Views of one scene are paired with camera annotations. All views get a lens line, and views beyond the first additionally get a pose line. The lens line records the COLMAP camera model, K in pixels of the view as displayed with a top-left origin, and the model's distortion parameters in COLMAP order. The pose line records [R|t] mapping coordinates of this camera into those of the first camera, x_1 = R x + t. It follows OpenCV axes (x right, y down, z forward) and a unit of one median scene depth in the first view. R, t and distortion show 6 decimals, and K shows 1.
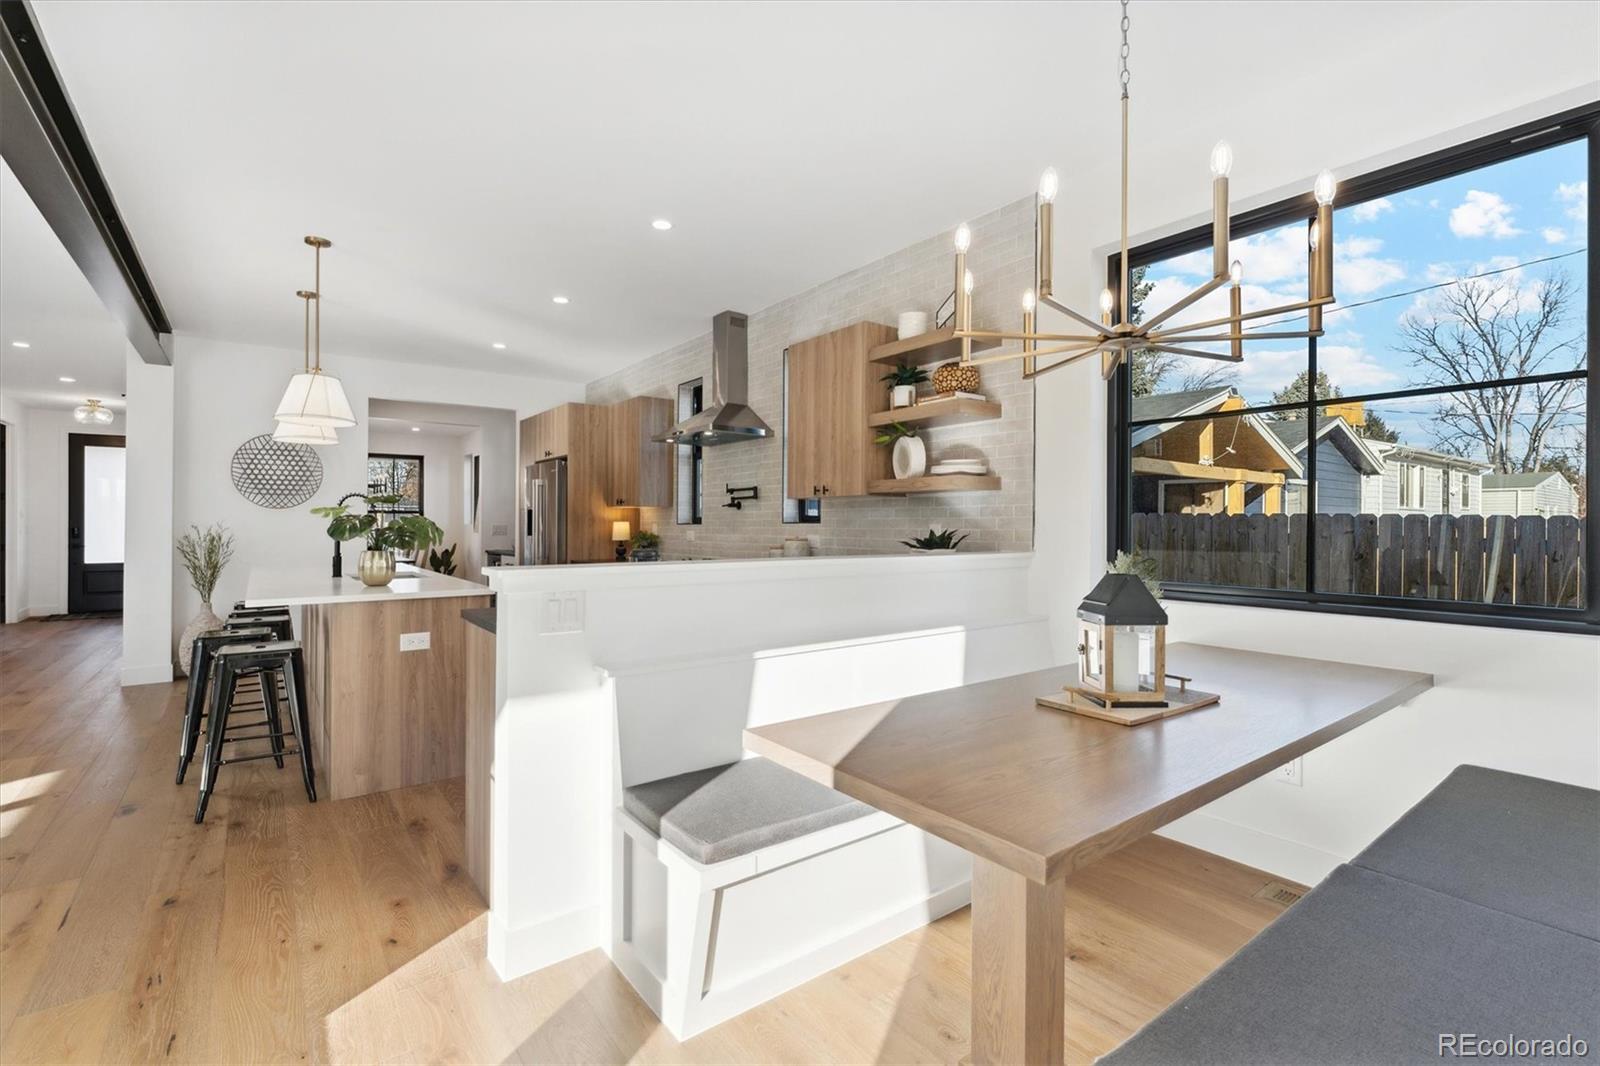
lens RADIAL K [[736.0, 0, 796.0], [0, 736.0, 526.2], [0, 0, 1]] dist [0.000029, 0.000251]
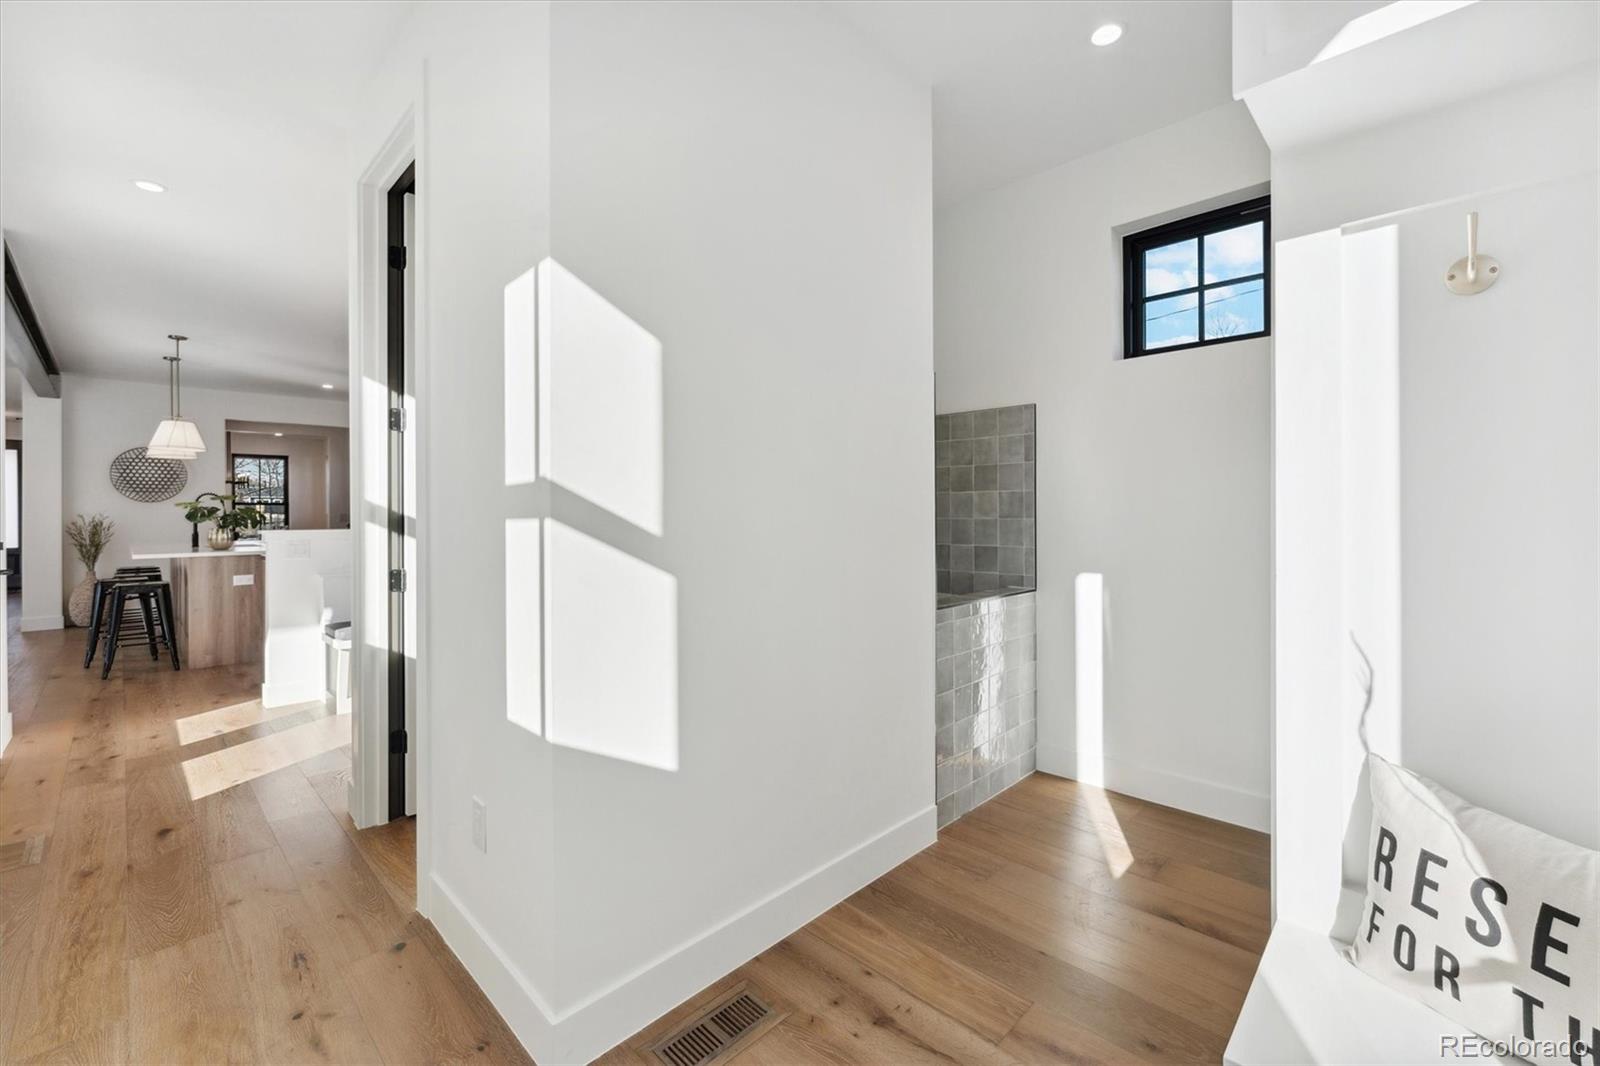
lens RADIAL K [[672.4, 0, 808.5], [0, 672.4, 519.0], [0, 0, 1]] dist [-0.000377, -0.000183]
pose [[0.986421, -0.007427, 0.164069, 0.457783], [0.006230, 0.999950, 0.007807, 0.007970], [-0.164118, -0.006678, 0.986418, -0.664806]]
